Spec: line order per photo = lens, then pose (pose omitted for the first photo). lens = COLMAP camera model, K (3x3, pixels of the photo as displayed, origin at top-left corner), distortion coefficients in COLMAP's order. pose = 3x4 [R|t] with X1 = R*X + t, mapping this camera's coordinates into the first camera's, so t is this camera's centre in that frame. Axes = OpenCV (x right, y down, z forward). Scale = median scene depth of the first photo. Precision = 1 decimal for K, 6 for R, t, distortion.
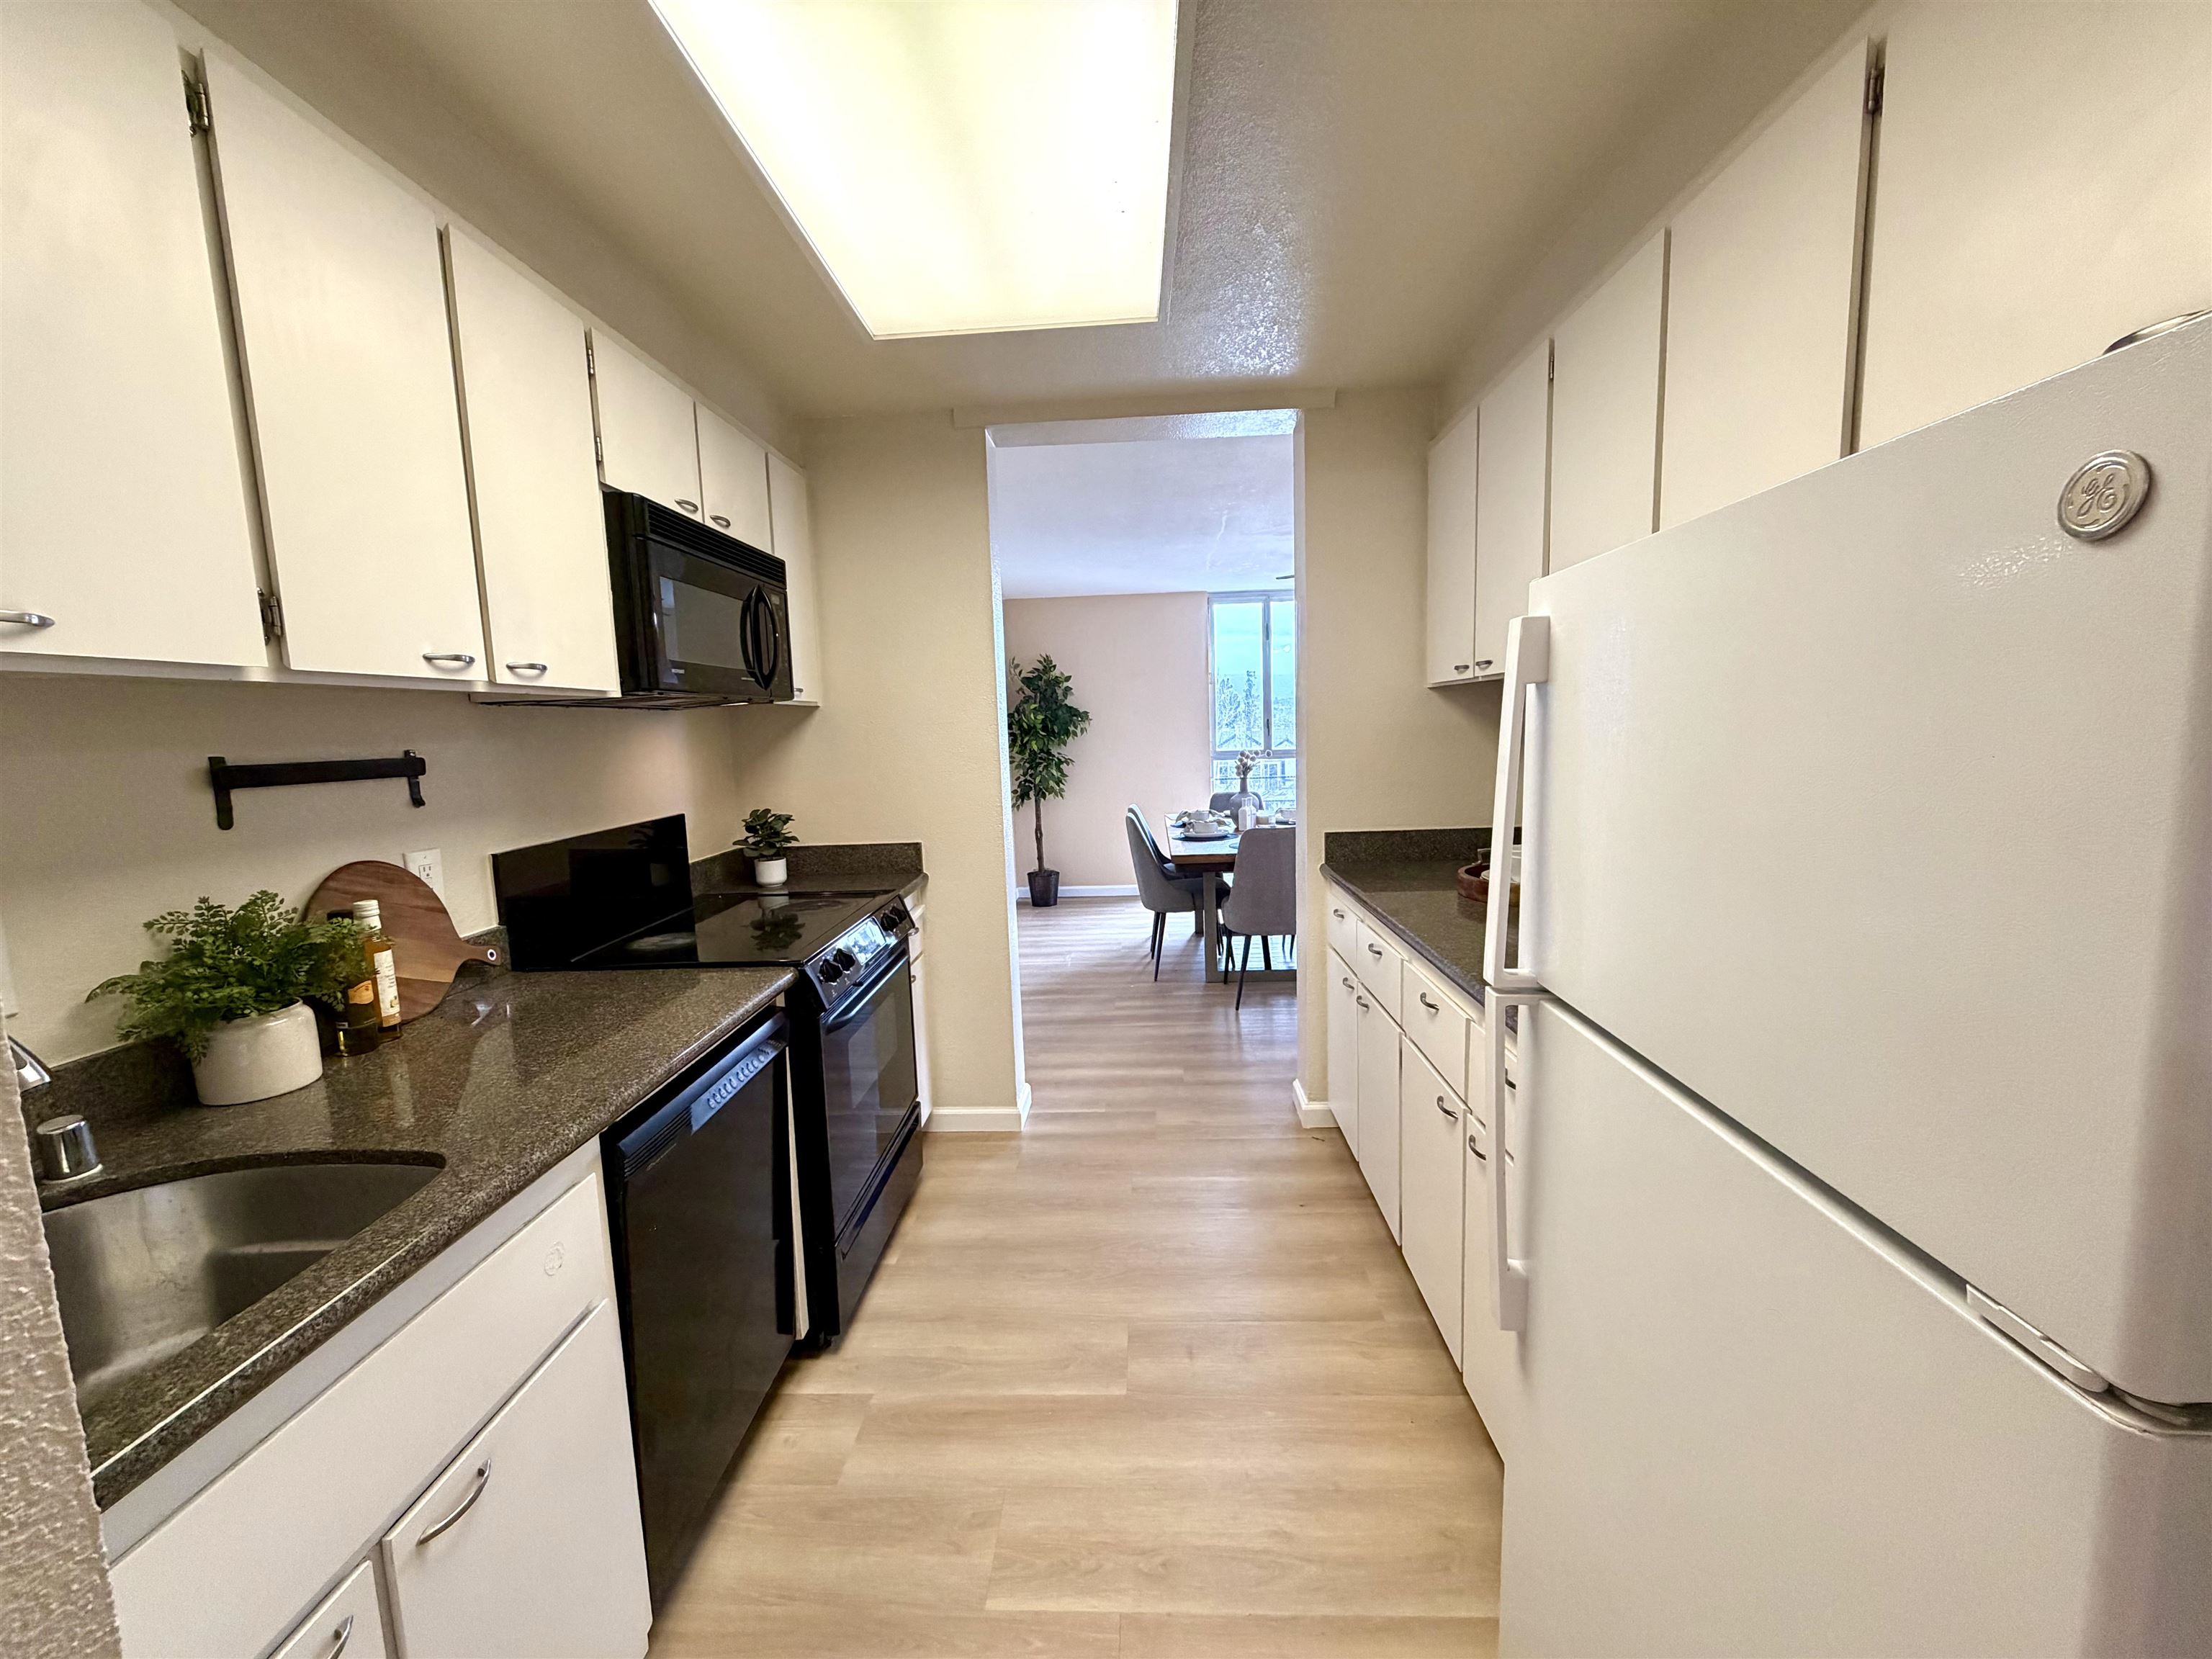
lens RADIAL K [[885.9, 0, 1106.0], [0, 885.9, 829.5], [0, 0, 1]] dist [-0.000925, 0.000190]
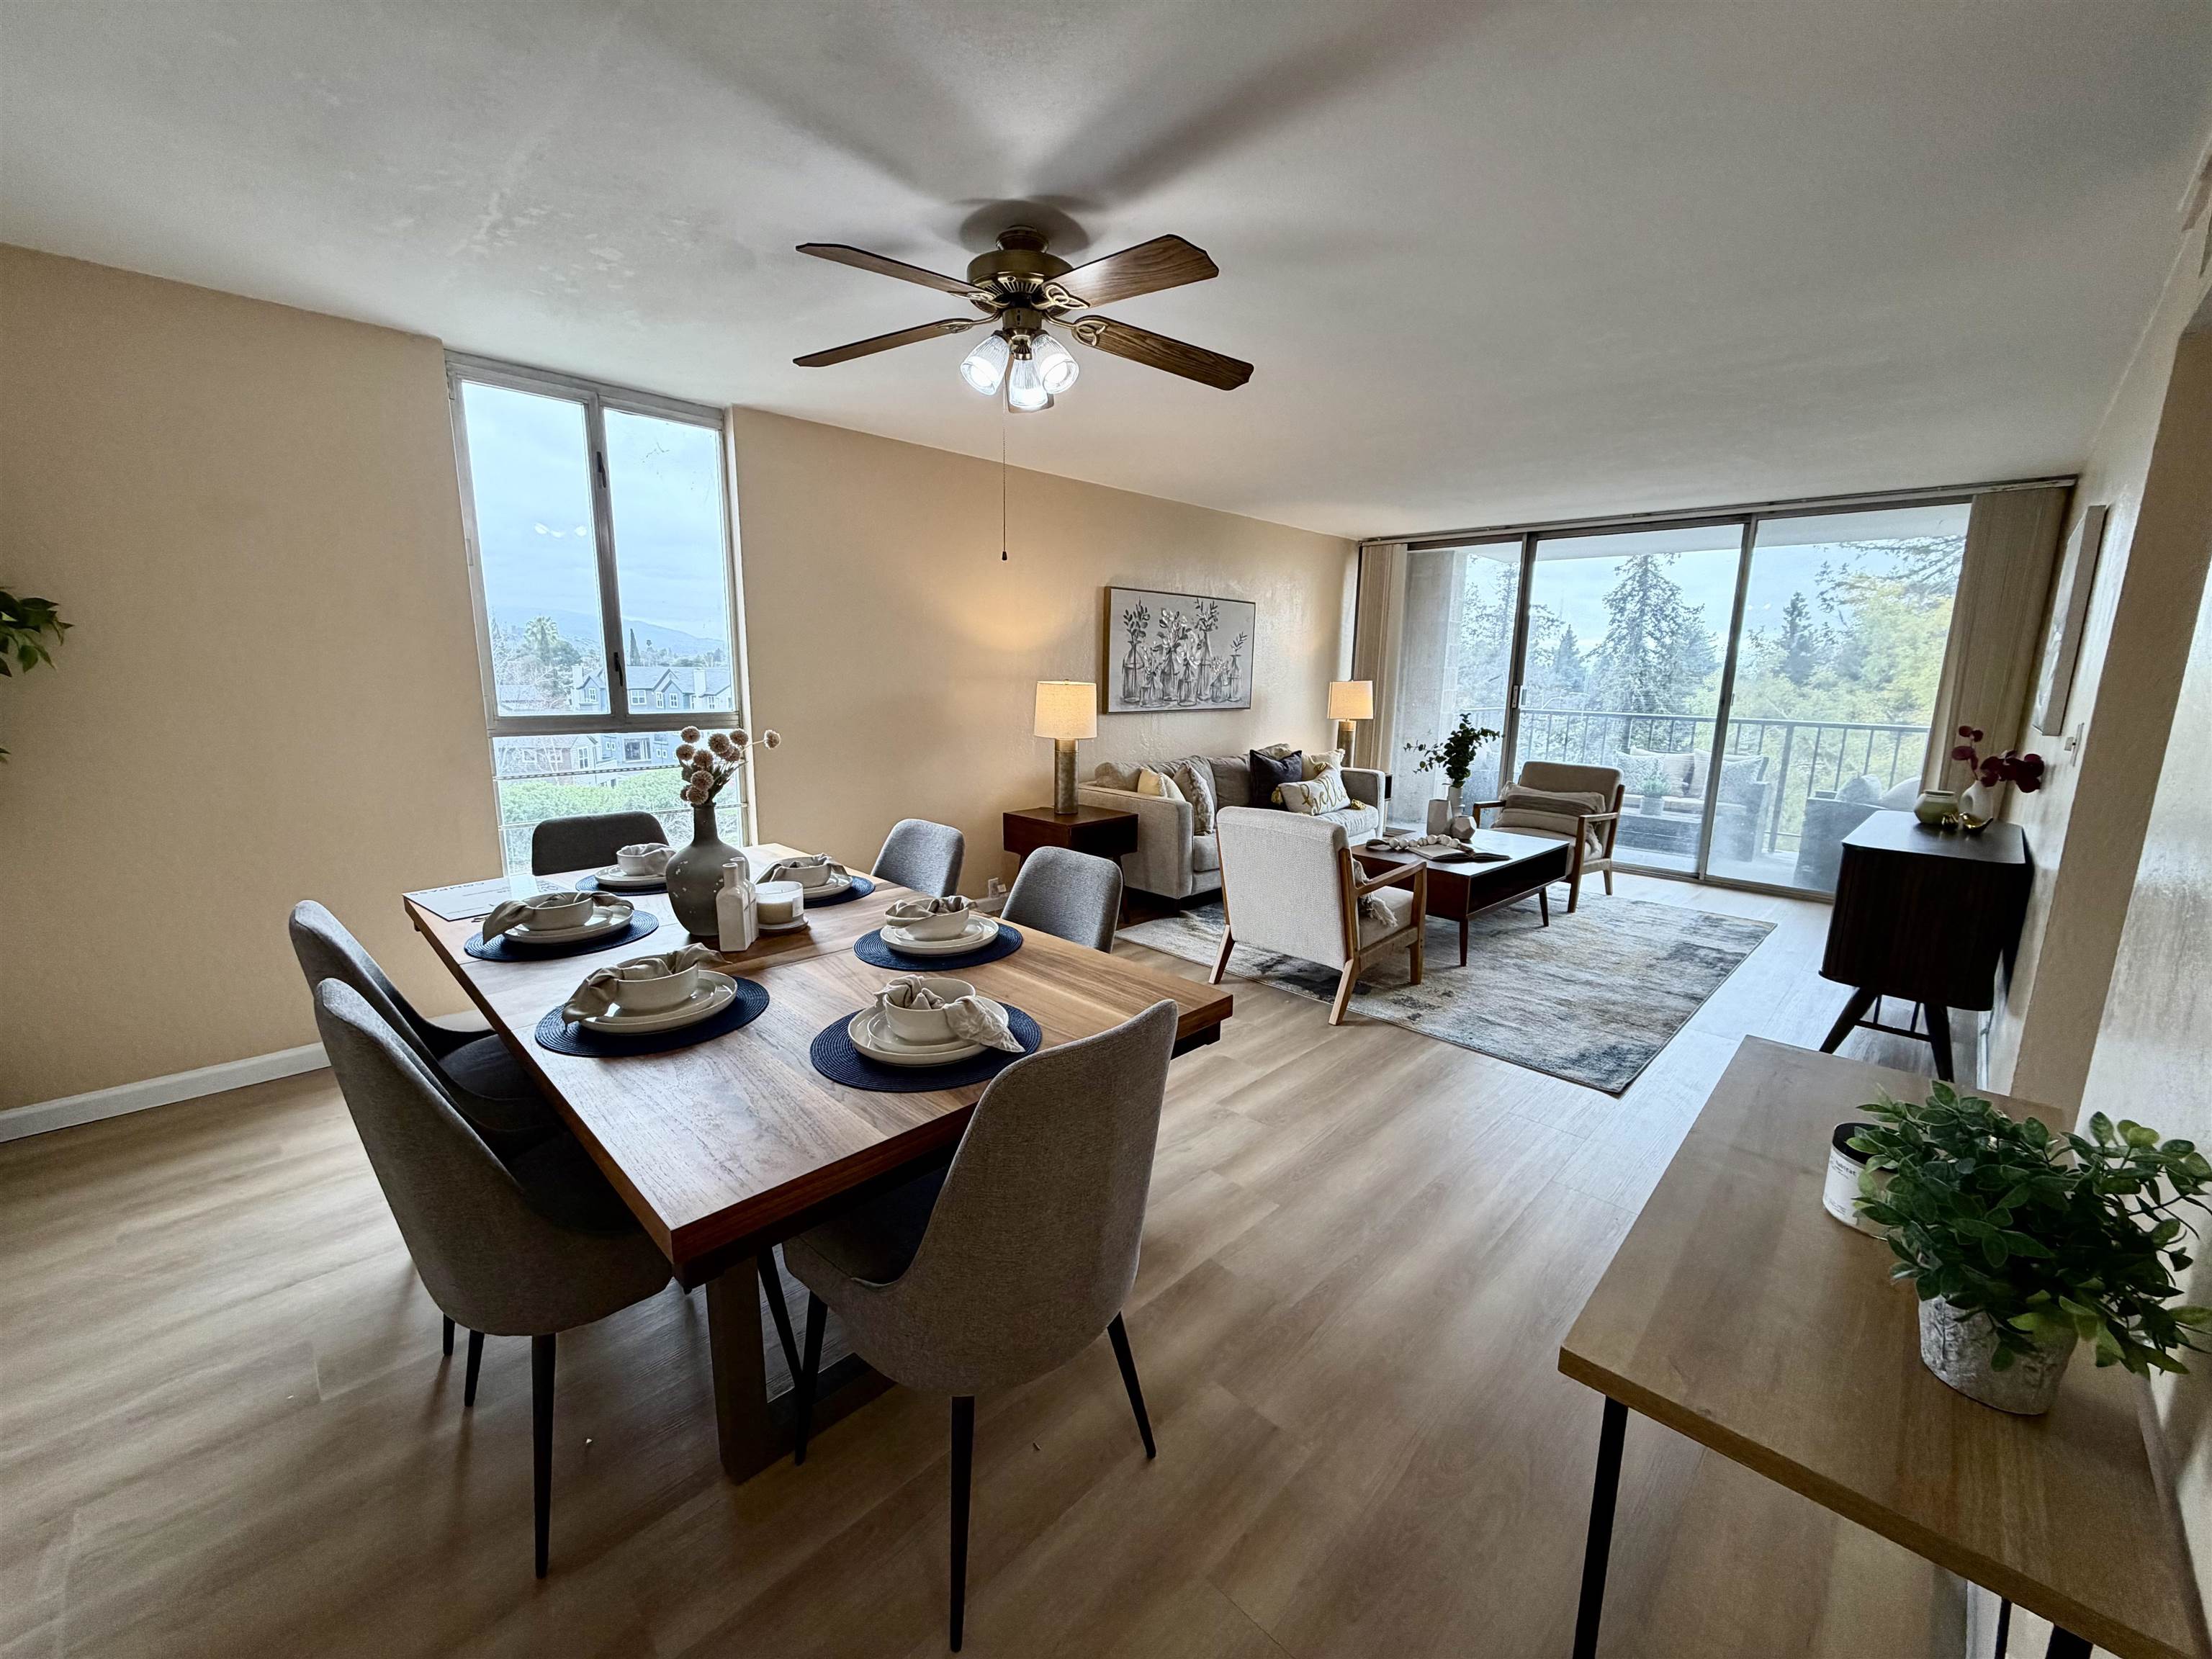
lens RADIAL K [[885.9, 0, 1106.0], [0, 885.9, 829.5], [0, 0, 1]] dist [-0.000925, 0.000190]
pose [[0.678578, -0.092045, 0.728738, -0.007316], [0.047582, 0.995542, 0.081437, -0.144183], [-0.732986, -0.020587, 0.679933, 1.250333]]
